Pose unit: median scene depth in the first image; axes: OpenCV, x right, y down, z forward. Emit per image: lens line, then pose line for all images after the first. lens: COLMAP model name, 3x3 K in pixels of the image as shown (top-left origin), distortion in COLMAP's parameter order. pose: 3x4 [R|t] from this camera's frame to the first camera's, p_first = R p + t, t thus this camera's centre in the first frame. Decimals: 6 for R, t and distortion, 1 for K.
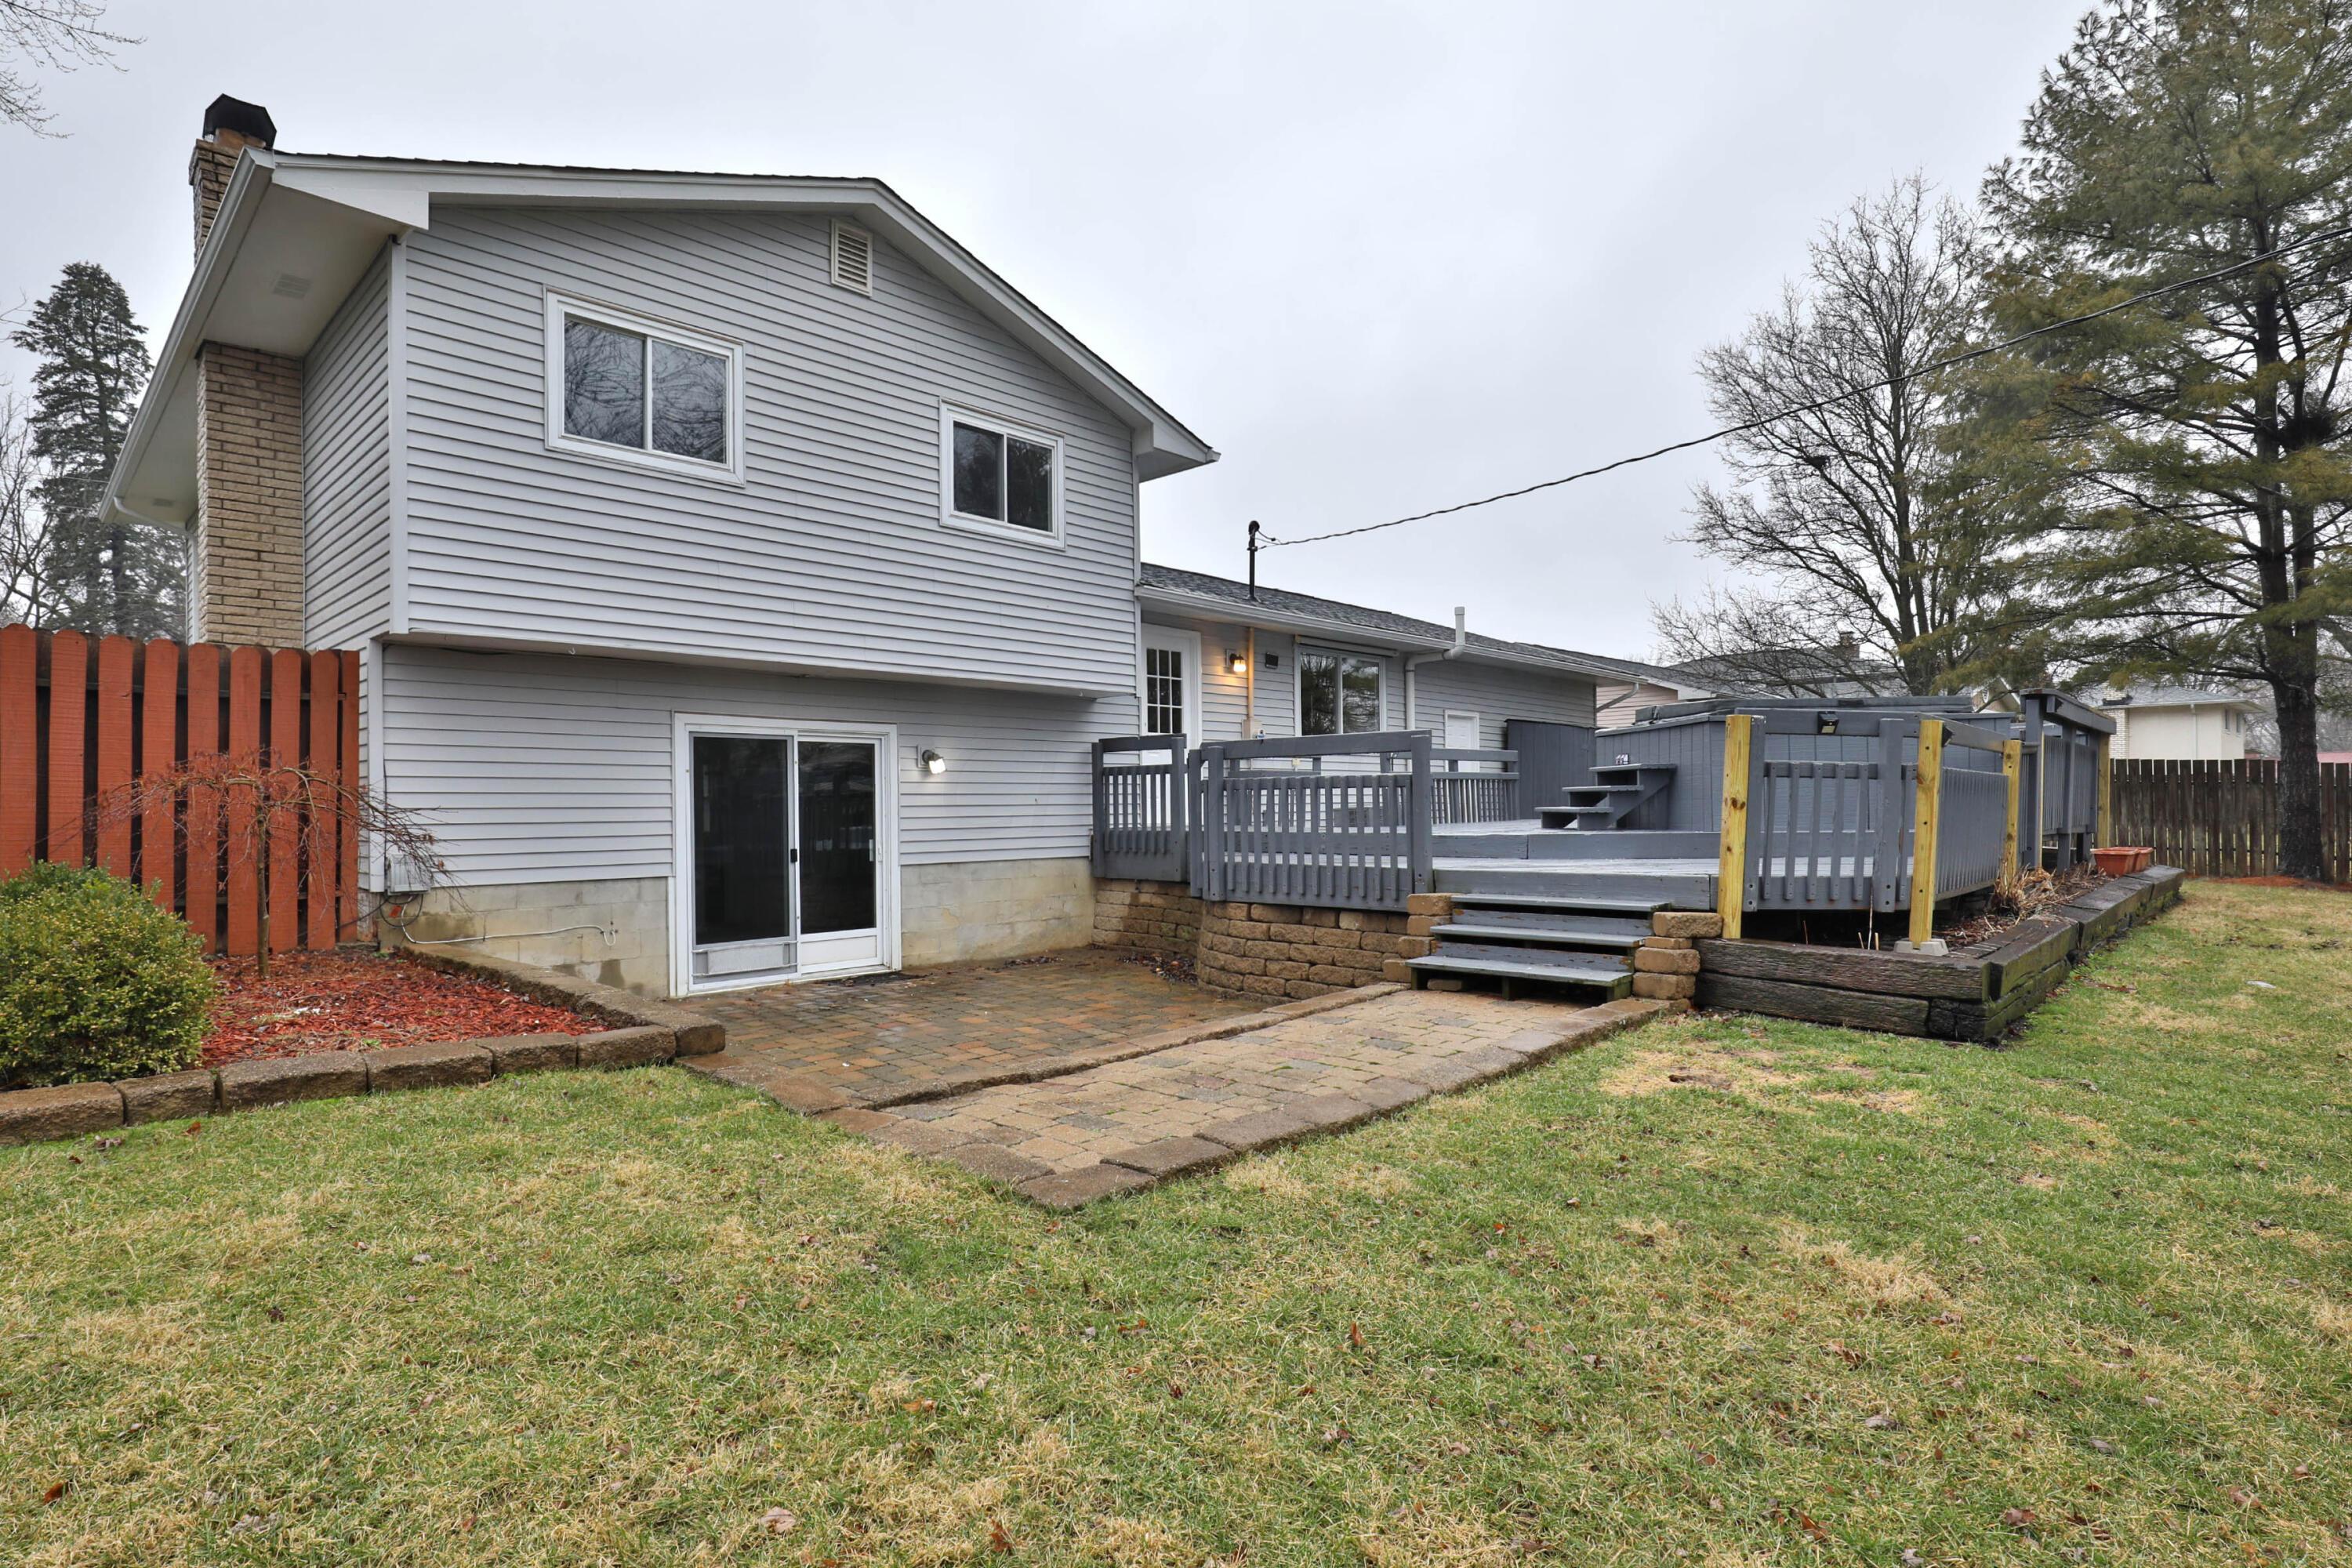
lens RADIAL K [[1185.0, 0, 1176.0], [0, 1185.0, 784.0], [0, 0, 1]] dist [-0.000356, -0.000177]
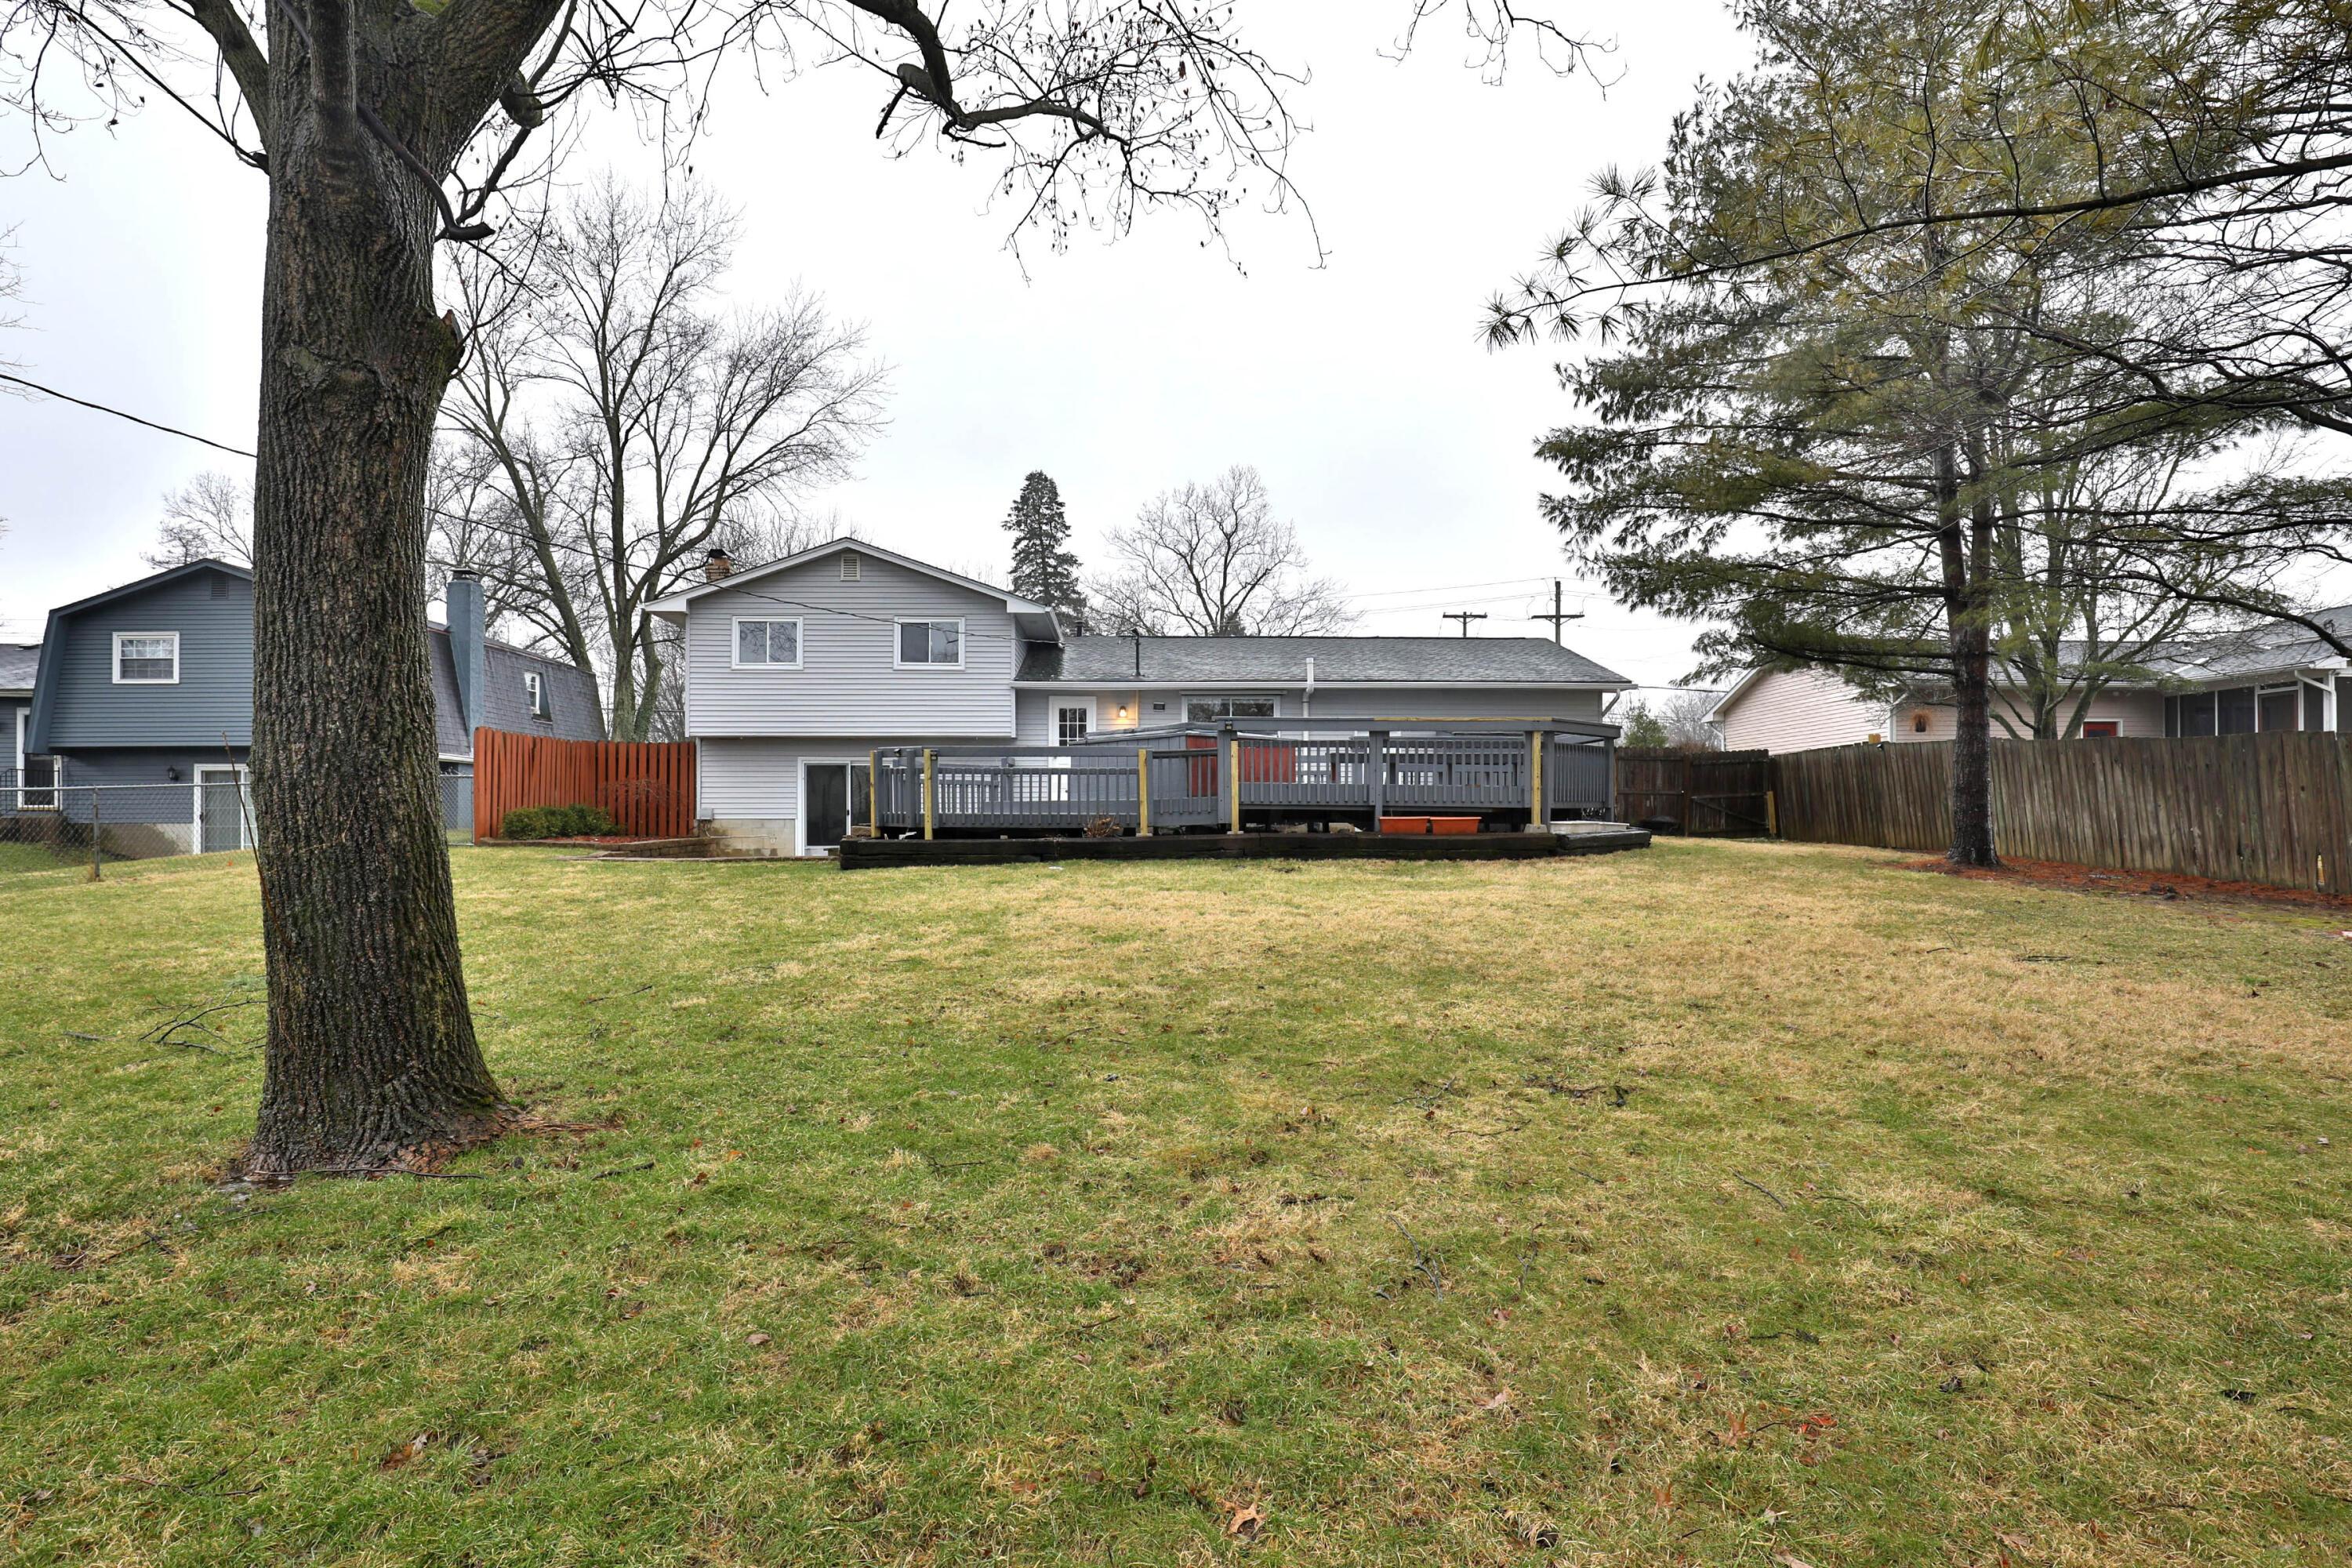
lens RADIAL K [[1185.0, 0, 1176.0], [0, 1185.0, 784.0], [0, 0, 1]] dist [-0.000356, -0.000177]
pose [[0.728531, -0.010398, -0.684934, 1.665246], [0.007742, 0.999946, -0.006945, 0.022379], [0.684969, -0.000243, 0.728572, -0.283446]]
